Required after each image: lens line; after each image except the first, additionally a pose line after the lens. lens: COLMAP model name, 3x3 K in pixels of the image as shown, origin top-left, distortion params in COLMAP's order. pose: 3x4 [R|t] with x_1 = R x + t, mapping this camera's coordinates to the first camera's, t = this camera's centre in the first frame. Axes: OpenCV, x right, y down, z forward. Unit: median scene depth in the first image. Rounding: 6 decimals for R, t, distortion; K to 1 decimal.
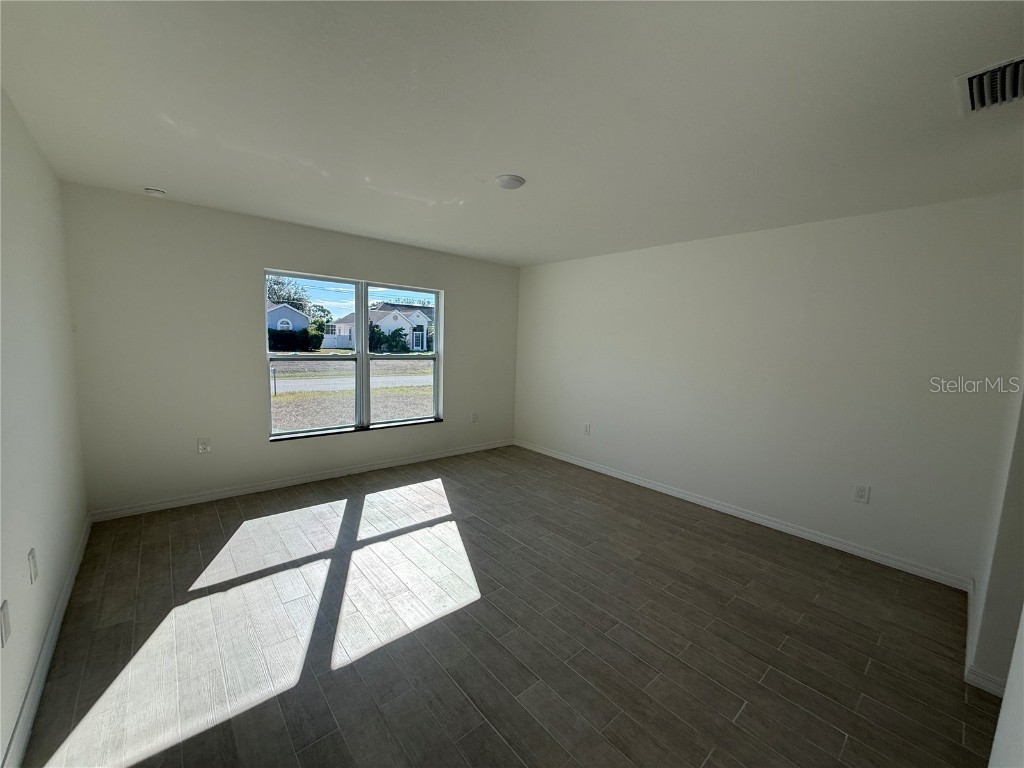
lens RADIAL K [[410.0, 0, 509.2], [0, 410.0, 386.5], [0, 0, 1]] dist [0.002507, -0.000337]
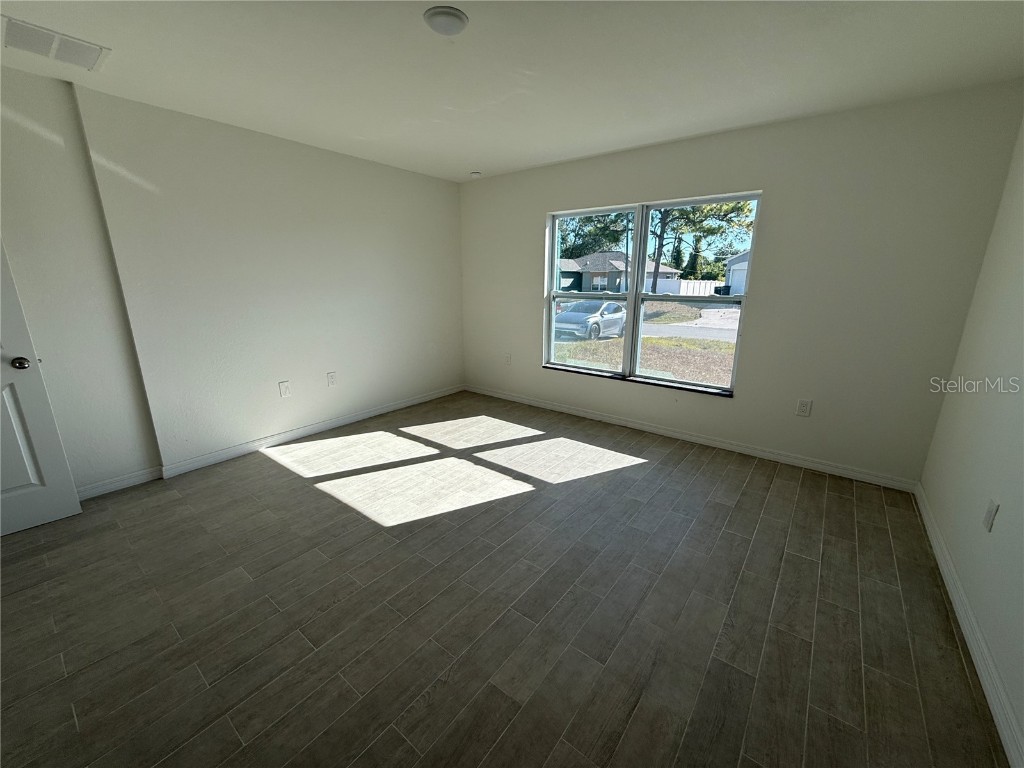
lens RADIAL K [[410.0, 0, 516.9], [0, 410.0, 389.7], [0, 0, 1]] dist [0.002507, -0.000337]
pose [[0.191695, 0.223032, -0.955777, 0.711298], [-0.107911, 0.972723, 0.205343, -0.048903], [0.975504, 0.063776, 0.210533, 0.884949]]
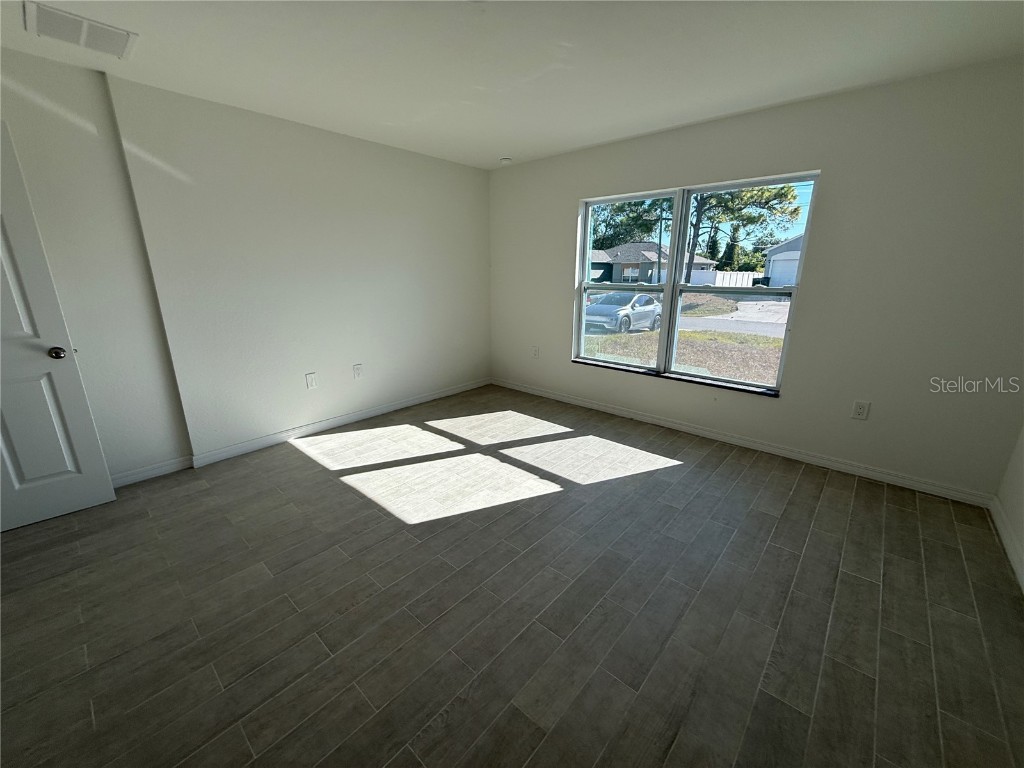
lens RADIAL K [[410.0, 0, 517.6], [0, 410.0, 390.2], [0, 0, 1]] dist [0.002507, -0.000337]
pose [[0.126575, 0.244569, -0.961335, 0.665837], [-0.109393, 0.966660, 0.231520, -0.046881], [0.985907, 0.075859, 0.149109, 0.890910]]
